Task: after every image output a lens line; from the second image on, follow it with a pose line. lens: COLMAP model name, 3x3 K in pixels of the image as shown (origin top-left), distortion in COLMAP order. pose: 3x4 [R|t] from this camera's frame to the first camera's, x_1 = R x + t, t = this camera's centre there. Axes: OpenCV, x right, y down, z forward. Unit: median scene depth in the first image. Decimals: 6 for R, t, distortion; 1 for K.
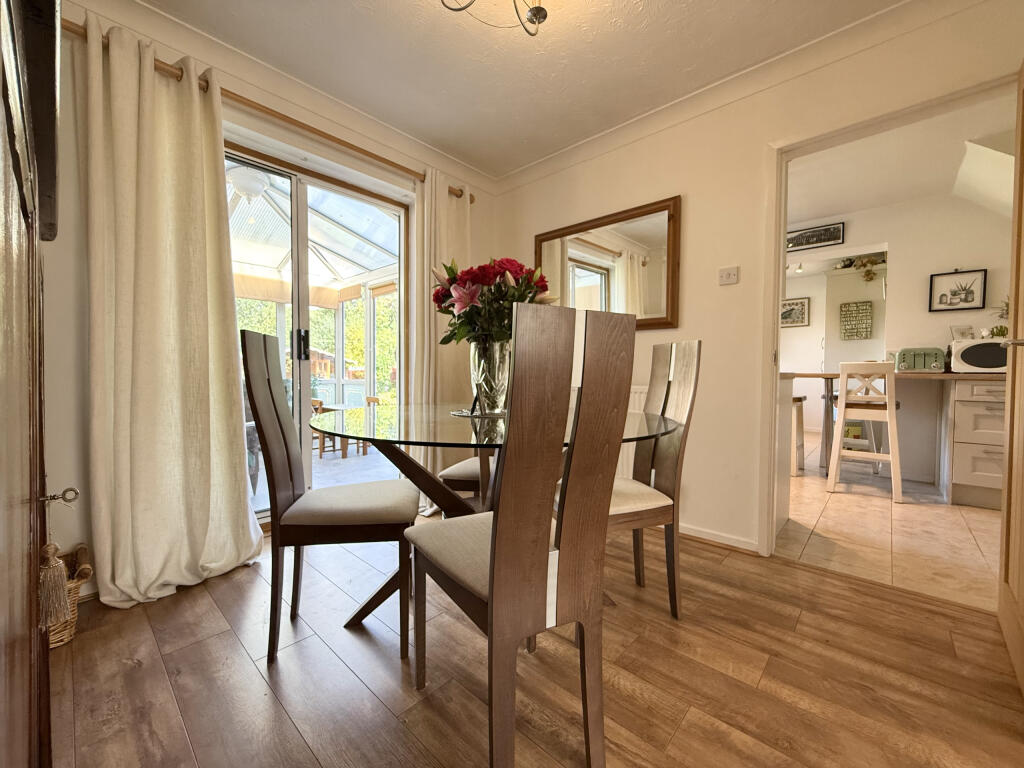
lens RADIAL K [[408.9, 0, 511.8], [0, 408.9, 380.6], [0, 0, 1]] dist [-0.001660, -0.000145]
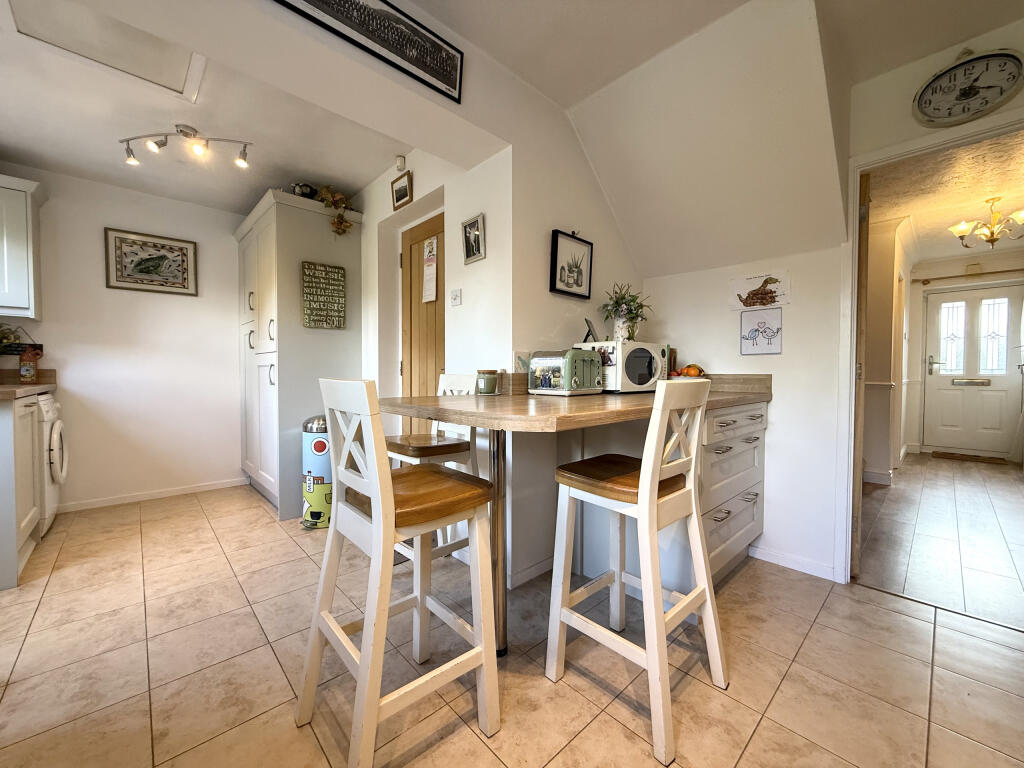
lens RADIAL K [[408.9, 0, 509.2], [0, 408.9, 384.1], [0, 0, 1]] dist [-0.001660, -0.000145]
pose [[0.076822, -0.032782, 0.996506, 0.312752], [0.018993, 0.999326, 0.031411, -0.038911], [-0.996864, 0.016513, 0.077393, 0.782486]]
